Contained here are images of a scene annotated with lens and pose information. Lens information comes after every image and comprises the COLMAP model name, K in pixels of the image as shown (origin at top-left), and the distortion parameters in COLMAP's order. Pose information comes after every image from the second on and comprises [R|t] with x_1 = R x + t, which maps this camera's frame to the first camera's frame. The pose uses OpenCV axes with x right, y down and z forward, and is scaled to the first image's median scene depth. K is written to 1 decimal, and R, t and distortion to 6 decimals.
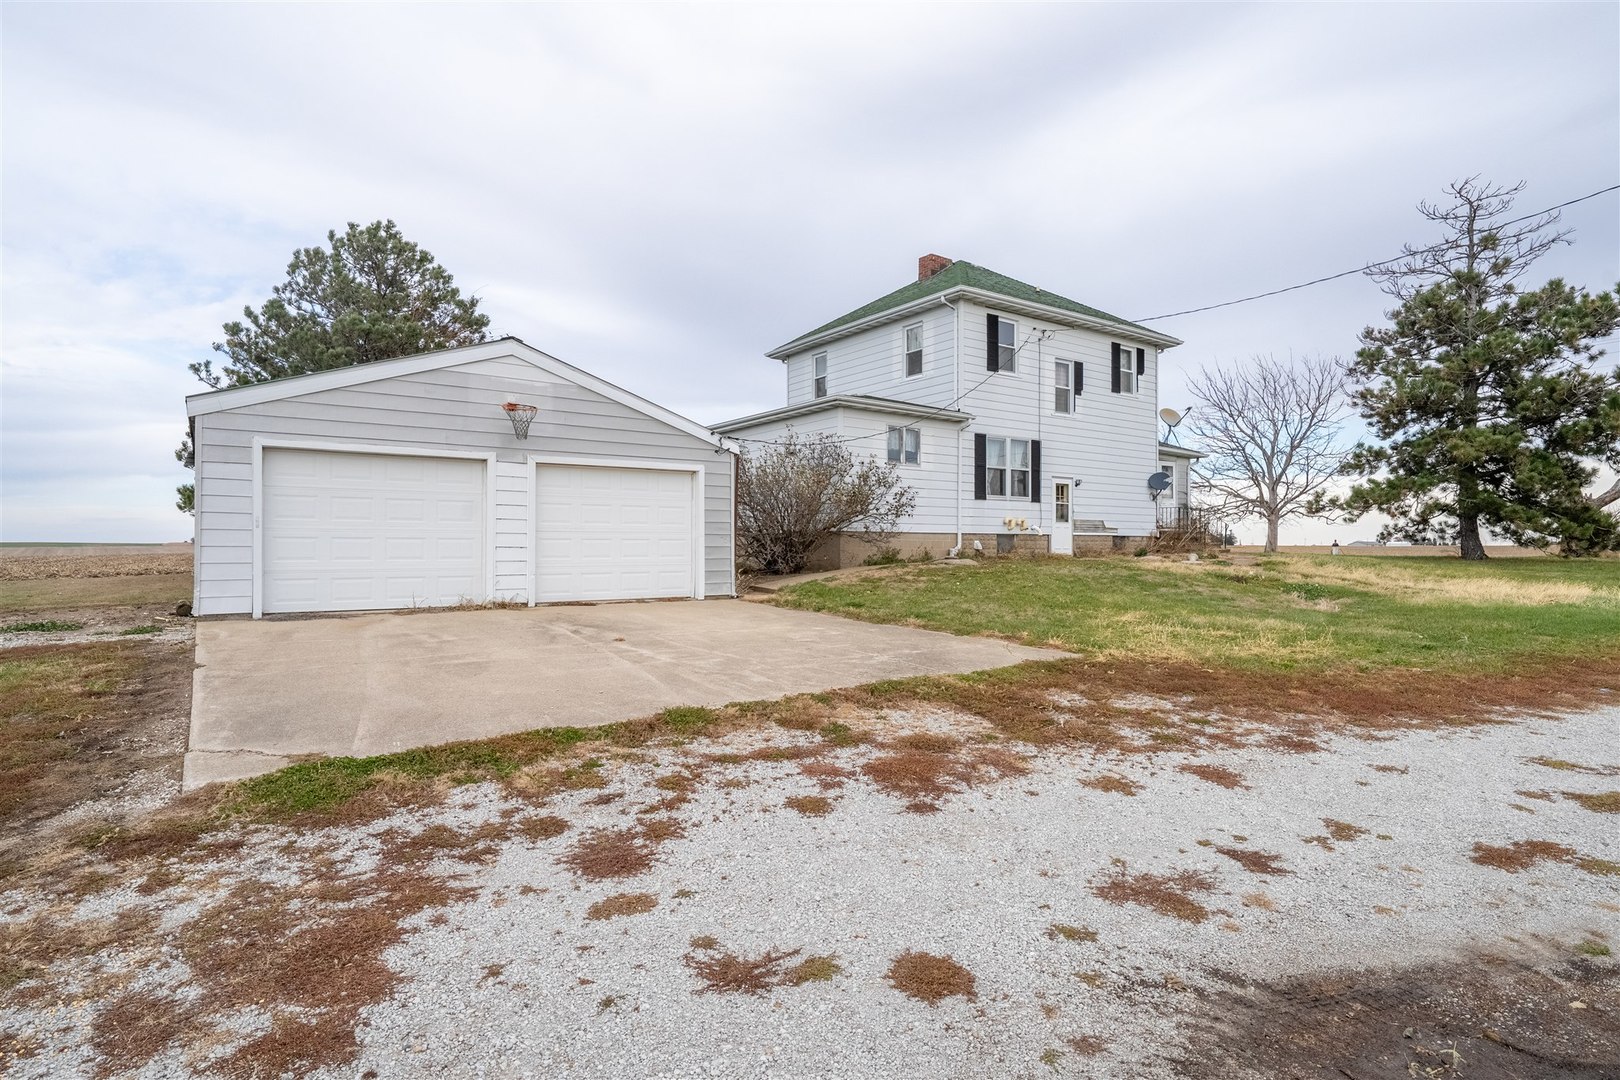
lens RADIAL K [[863.1, 0, 810.0], [0, 863.1, 540.0], [0, 0, 1]] dist [-0.014279, -0.000145]
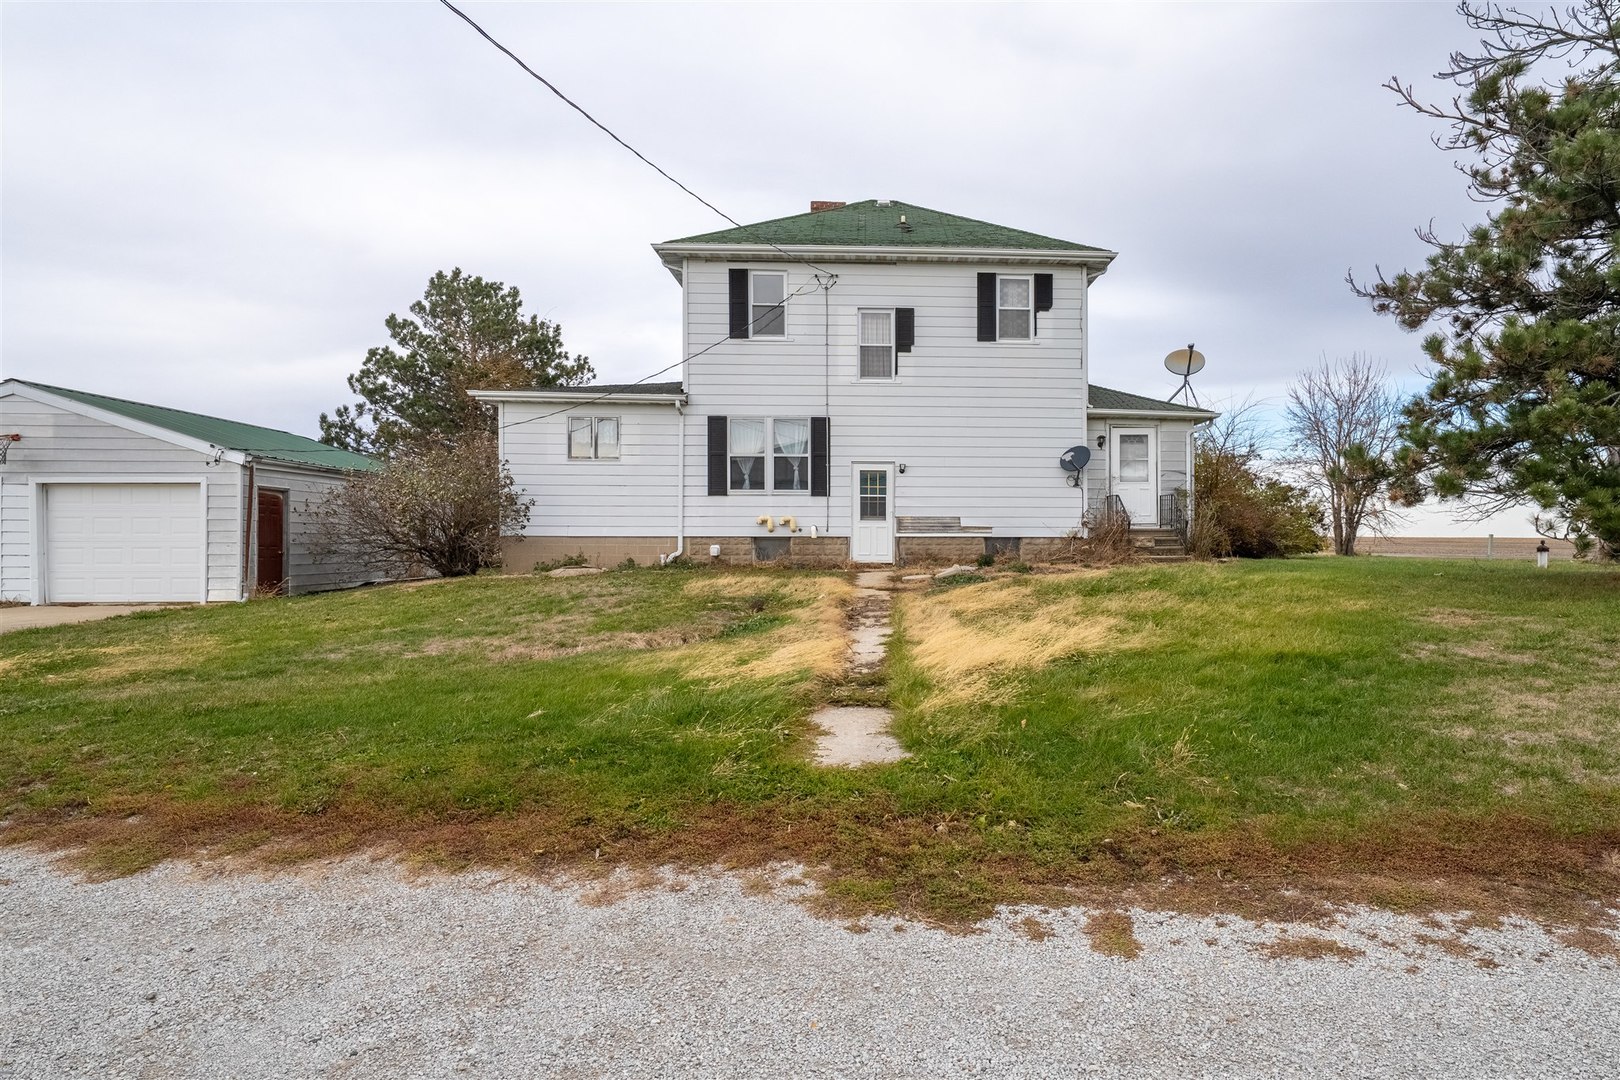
lens RADIAL K [[863.1, 0, 810.0], [0, 863.1, 540.0], [0, 0, 1]] dist [-0.014279, -0.000145]
pose [[0.844207, -0.005846, -0.535986, 0.678826], [0.005865, 0.999981, -0.001669, -0.002288], [0.535986, -0.001734, 0.844225, 0.331540]]
